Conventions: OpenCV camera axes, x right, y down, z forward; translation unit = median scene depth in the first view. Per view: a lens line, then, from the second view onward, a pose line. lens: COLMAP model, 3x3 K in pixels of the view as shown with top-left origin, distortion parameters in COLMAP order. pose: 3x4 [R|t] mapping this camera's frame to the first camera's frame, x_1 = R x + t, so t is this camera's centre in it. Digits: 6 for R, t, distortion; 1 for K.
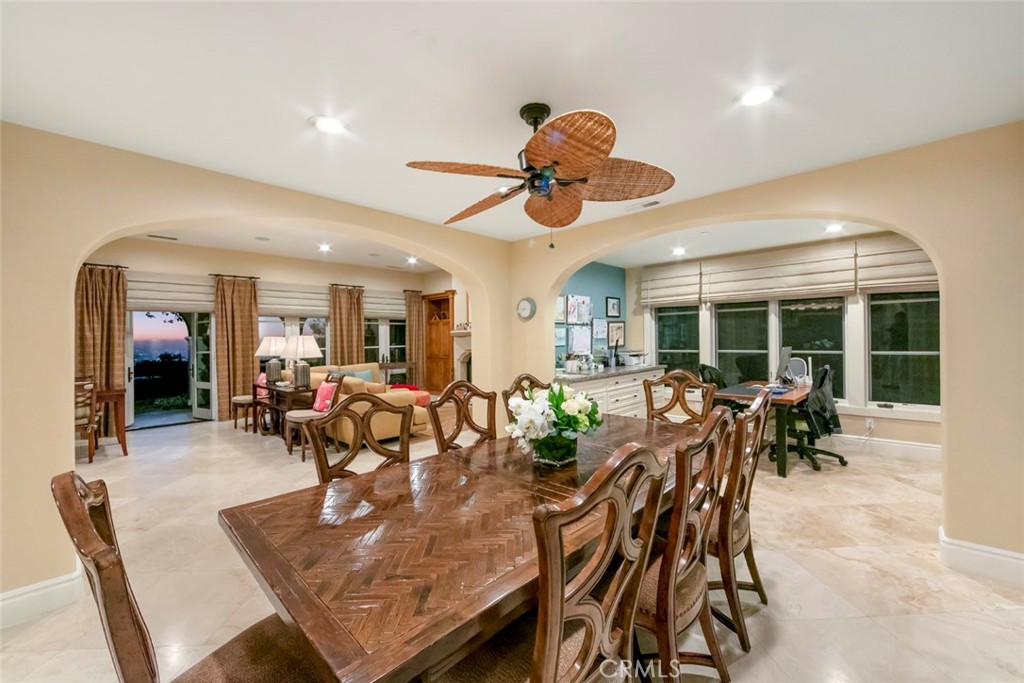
lens RADIAL K [[414.7, 0, 509.4], [0, 414.7, 331.7], [0, 0, 1]] dist [0.003753, 0.000317]
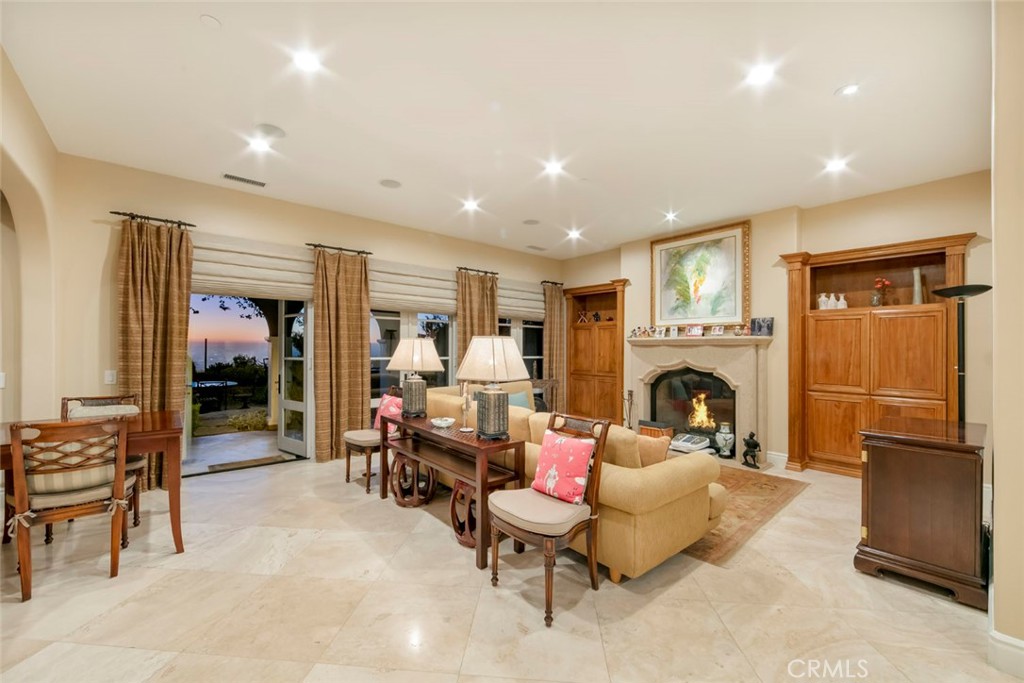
lens RADIAL K [[414.7, 0, 515.4], [0, 414.7, 350.1], [0, 0, 1]] dist [0.003753, 0.000317]
pose [[0.994654, 0.028173, -0.099342, -0.296886], [-0.026290, 0.999450, 0.020216, 0.011224], [0.099857, -0.017496, 0.994848, 0.341618]]
